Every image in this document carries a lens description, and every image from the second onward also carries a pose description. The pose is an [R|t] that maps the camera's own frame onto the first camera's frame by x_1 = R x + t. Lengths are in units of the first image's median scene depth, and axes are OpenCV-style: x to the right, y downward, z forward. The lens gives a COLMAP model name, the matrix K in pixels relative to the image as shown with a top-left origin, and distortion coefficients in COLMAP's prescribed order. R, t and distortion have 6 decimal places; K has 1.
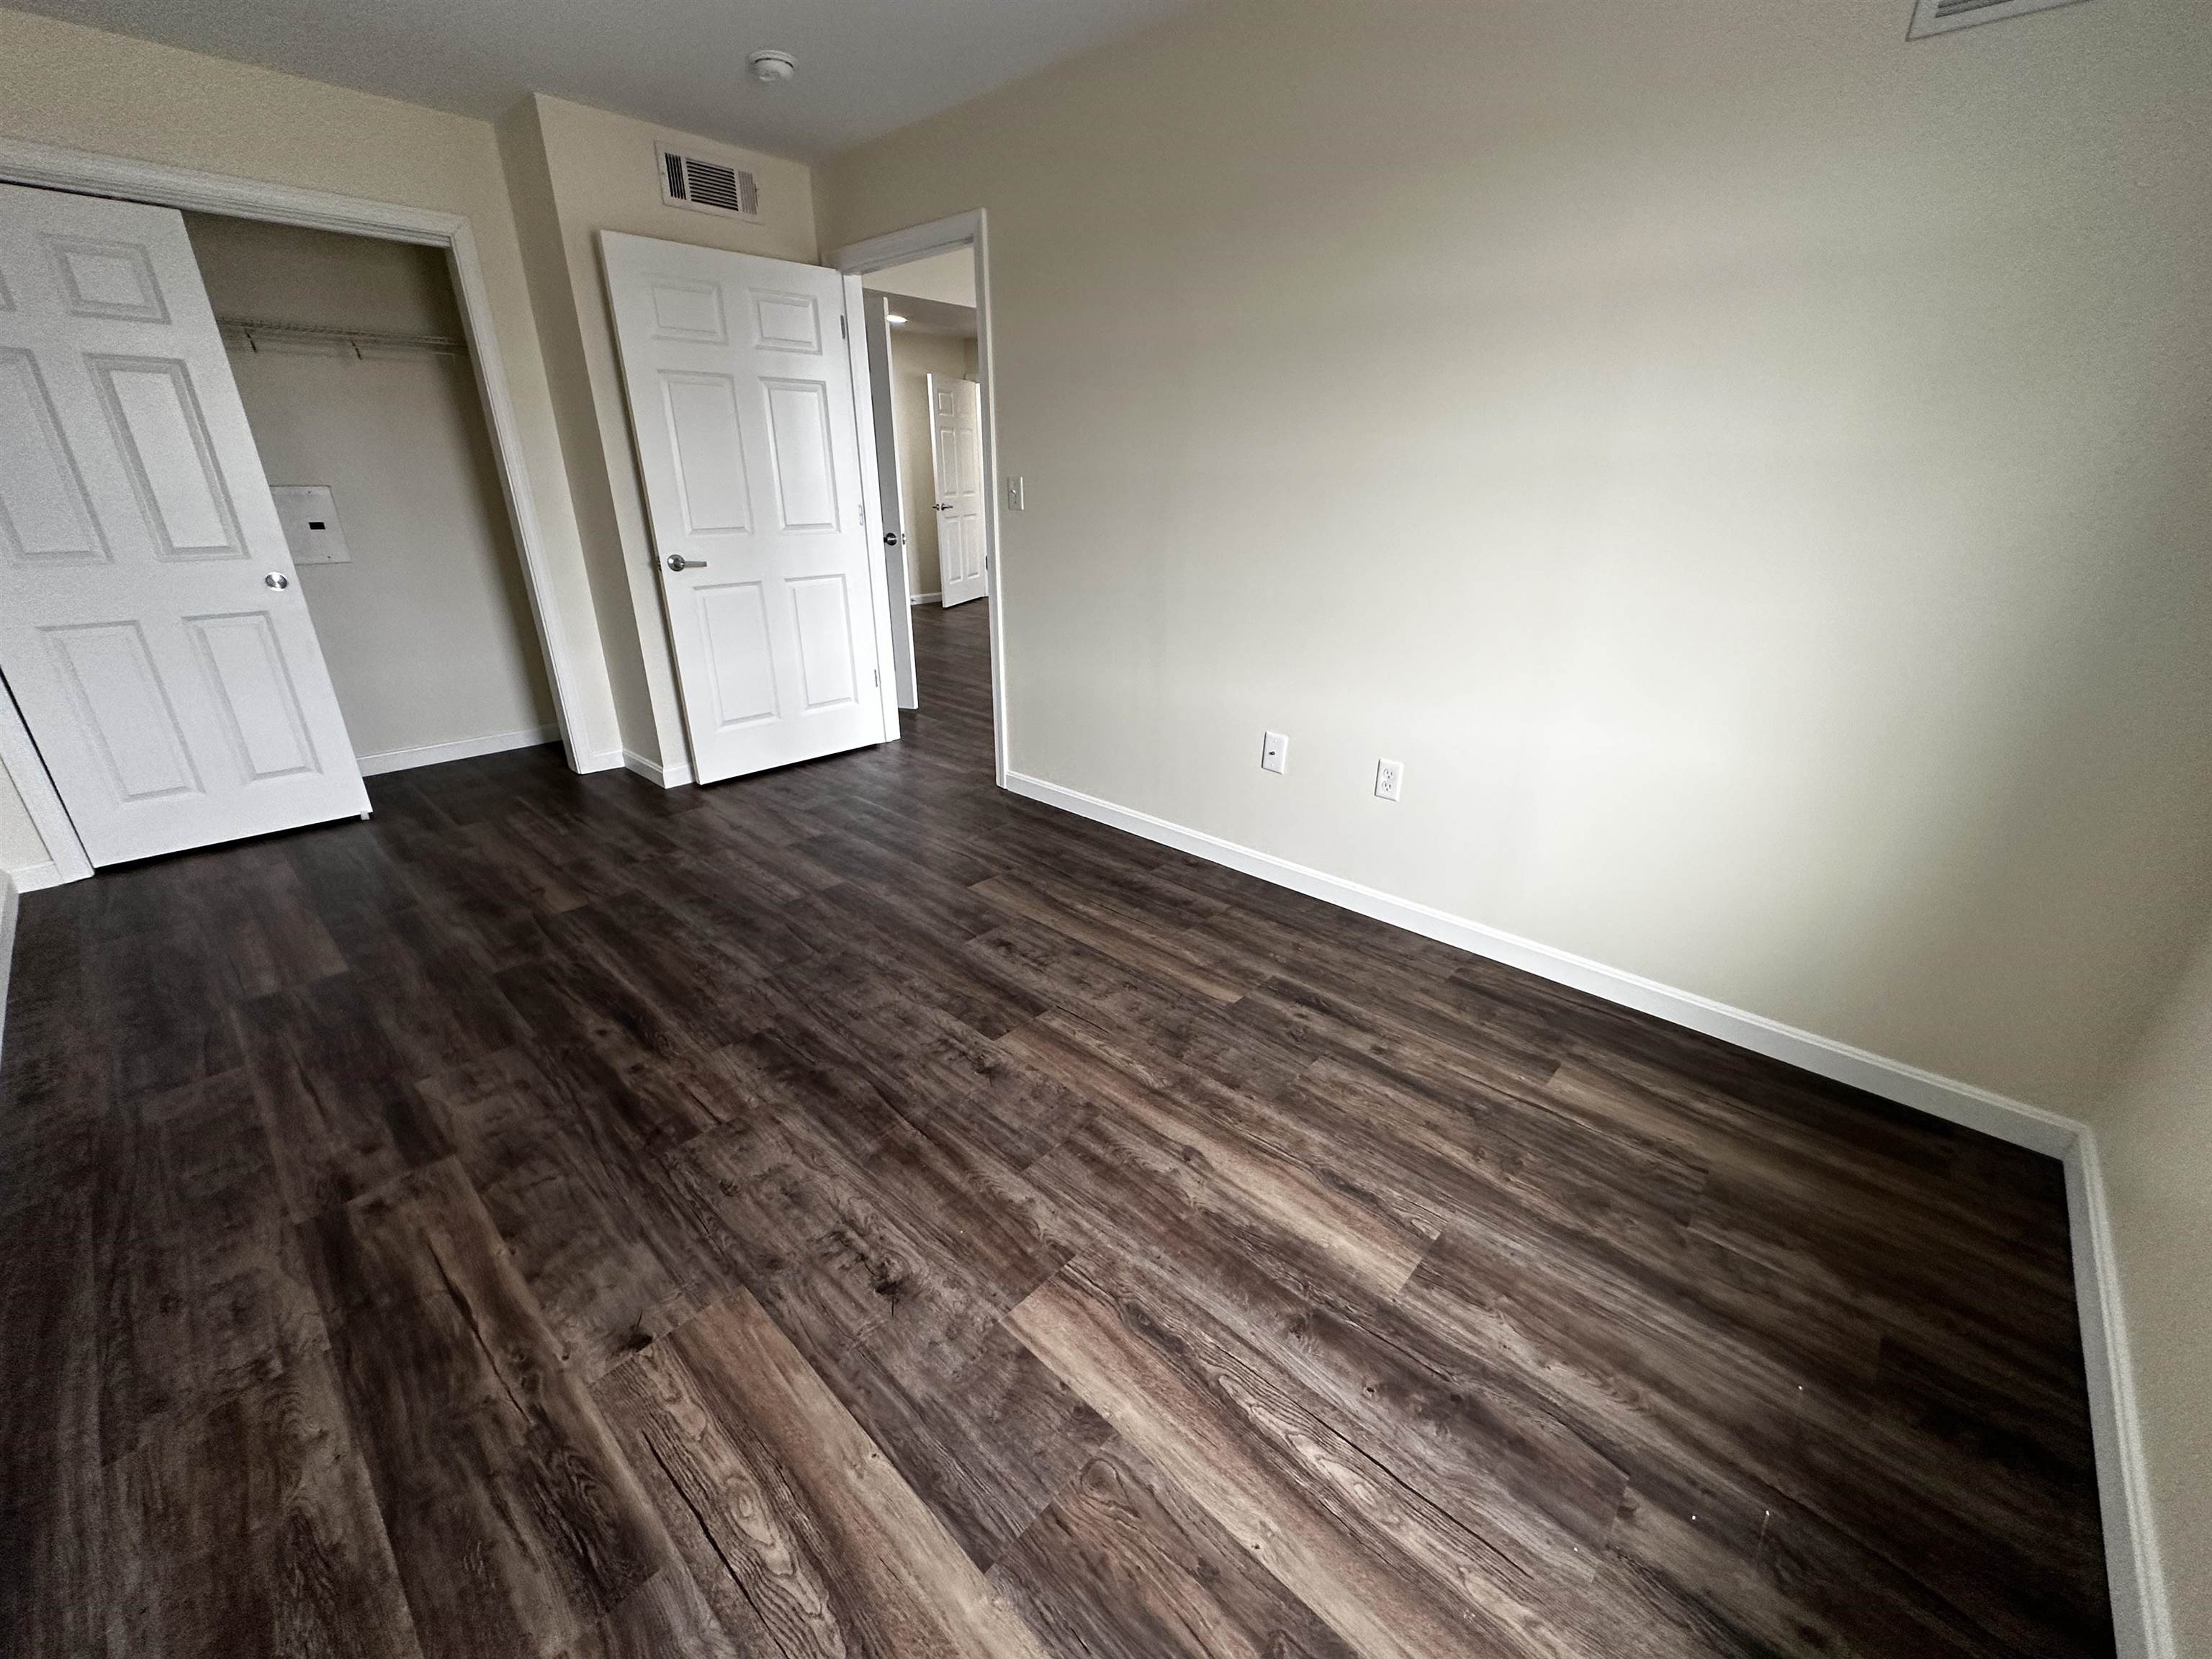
lens RADIAL K [[884.8, 0, 1095.4], [0, 884.8, 838.7], [0, 0, 1]] dist [-0.004591, 0.001682]
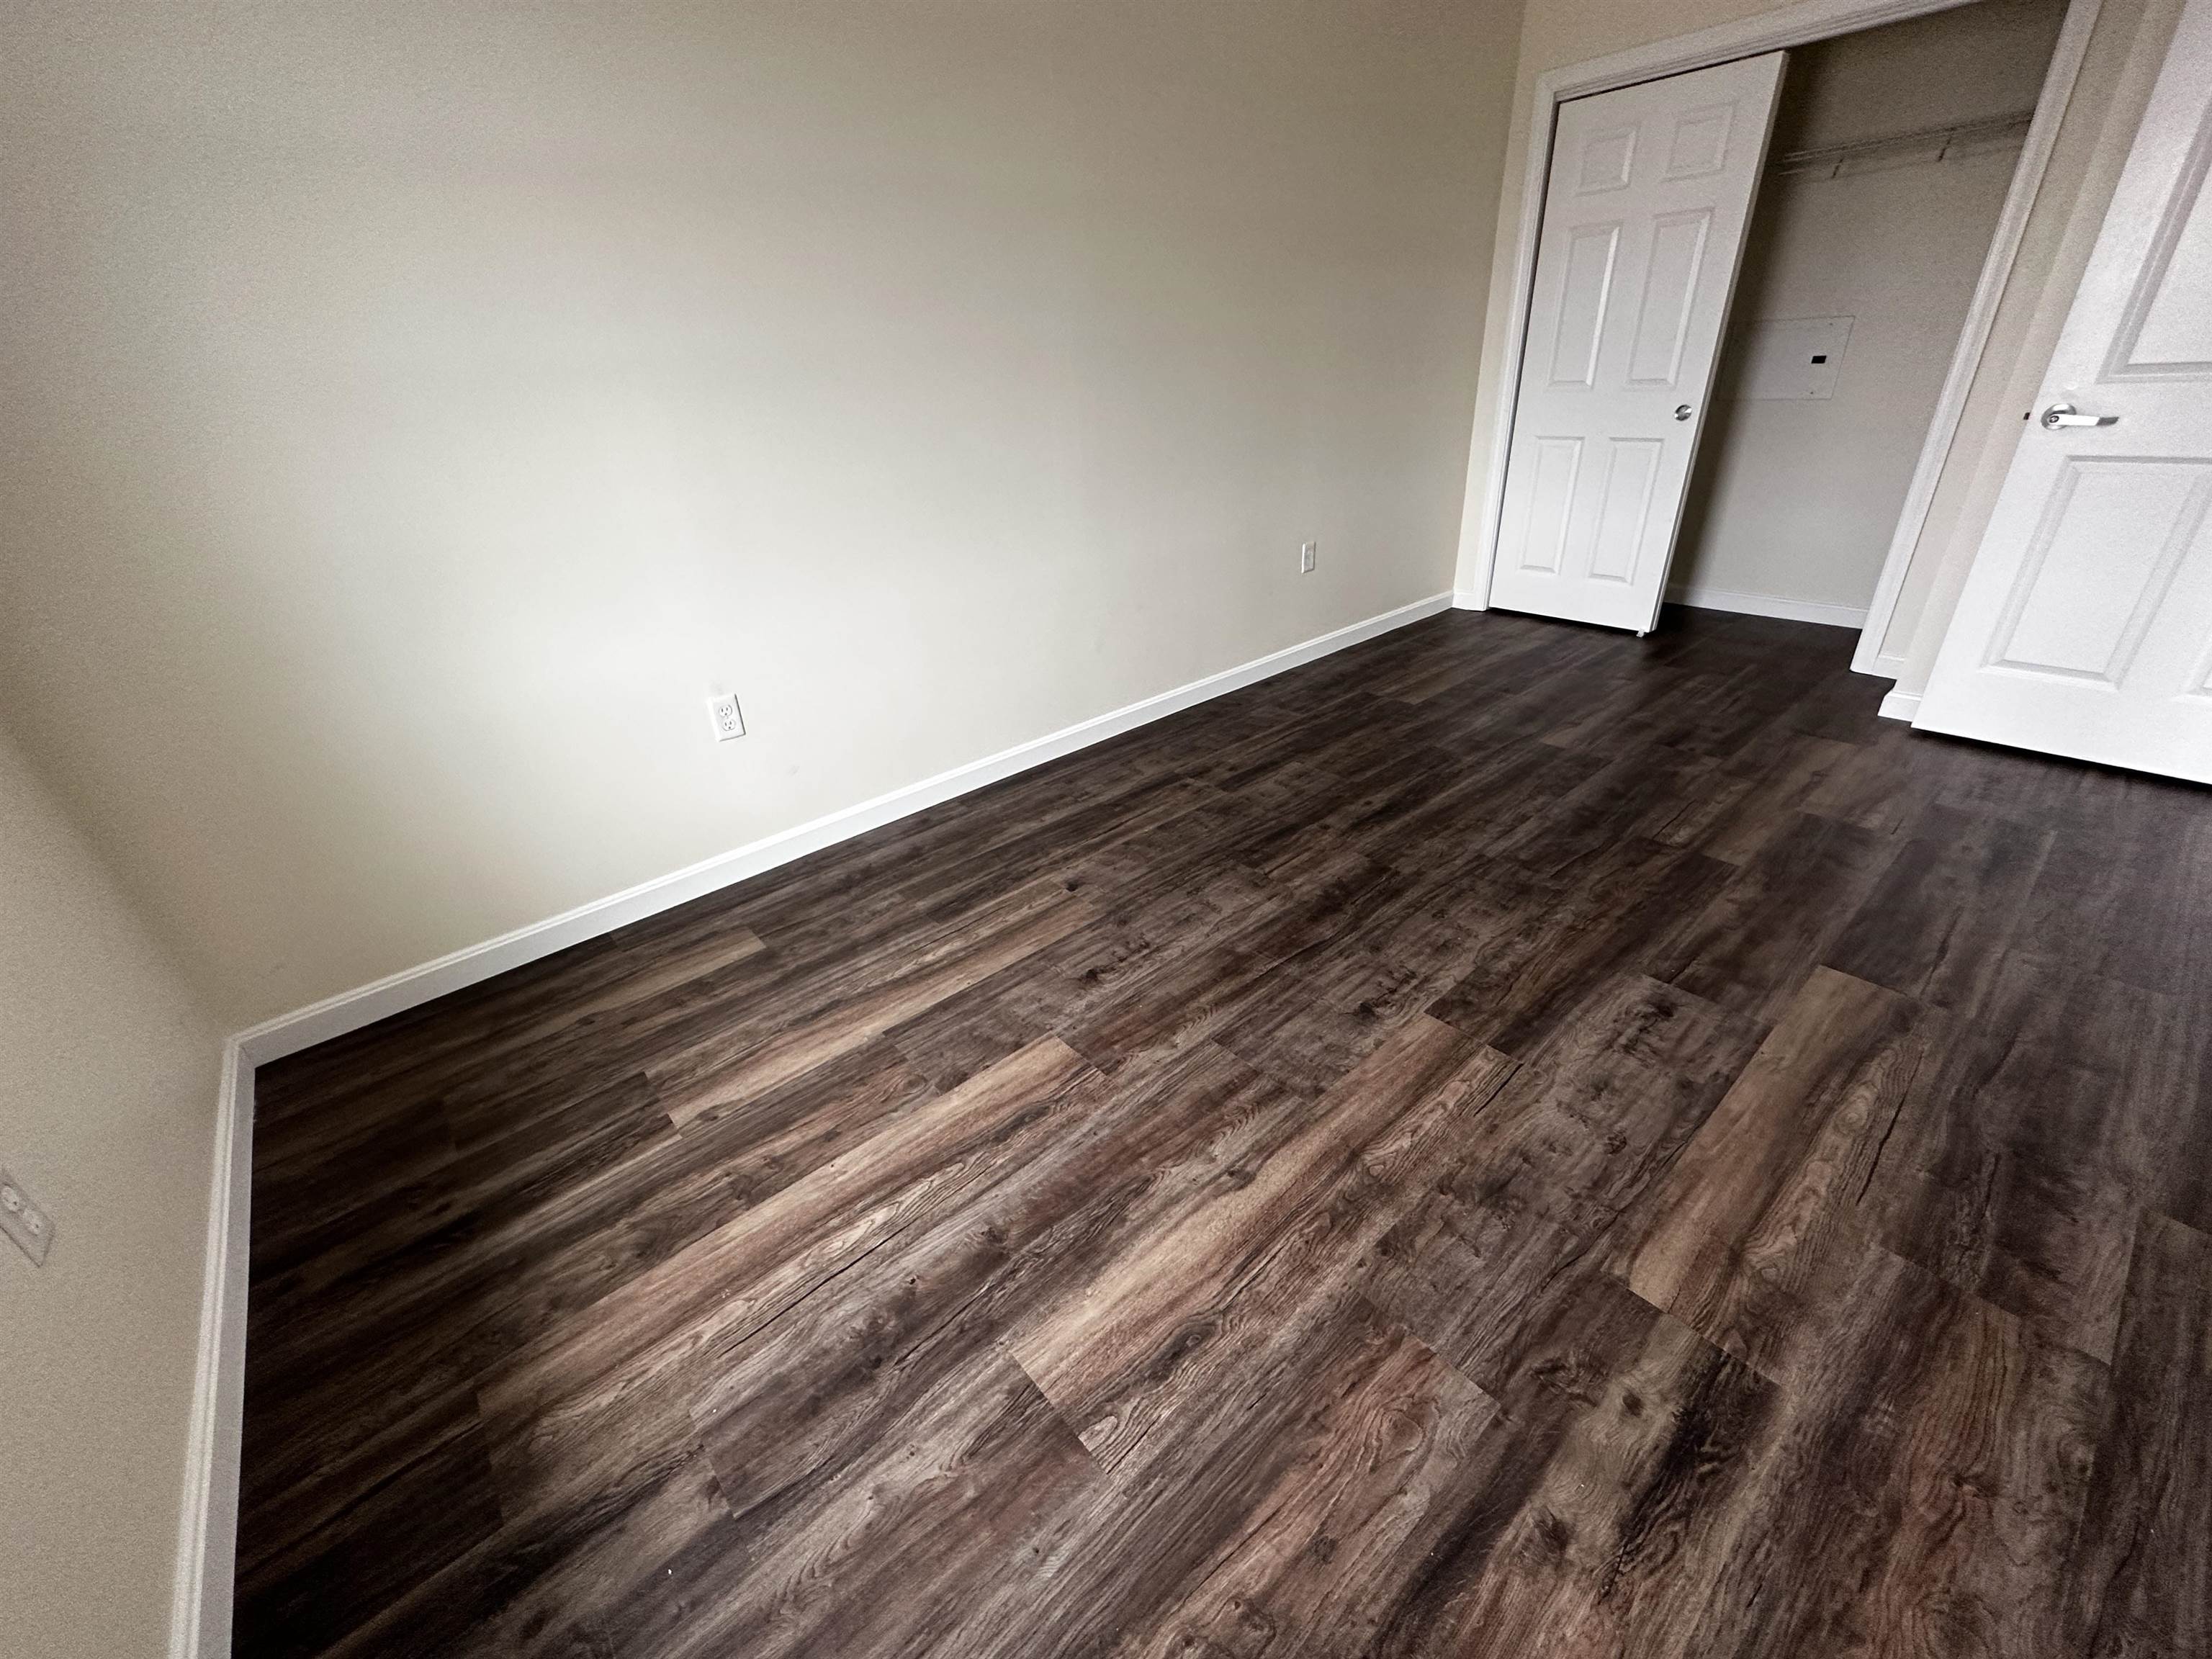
lens RADIAL K [[884.8, 0, 1118.4], [0, 884.8, 834.1], [0, 0, 1]] dist [-0.004591, 0.001682]
pose [[-0.106062, 0.469357, -0.876616, 0.628550], [-0.327673, 0.815849, 0.476466, -0.237049], [0.938819, 0.337778, 0.067265, 0.660617]]
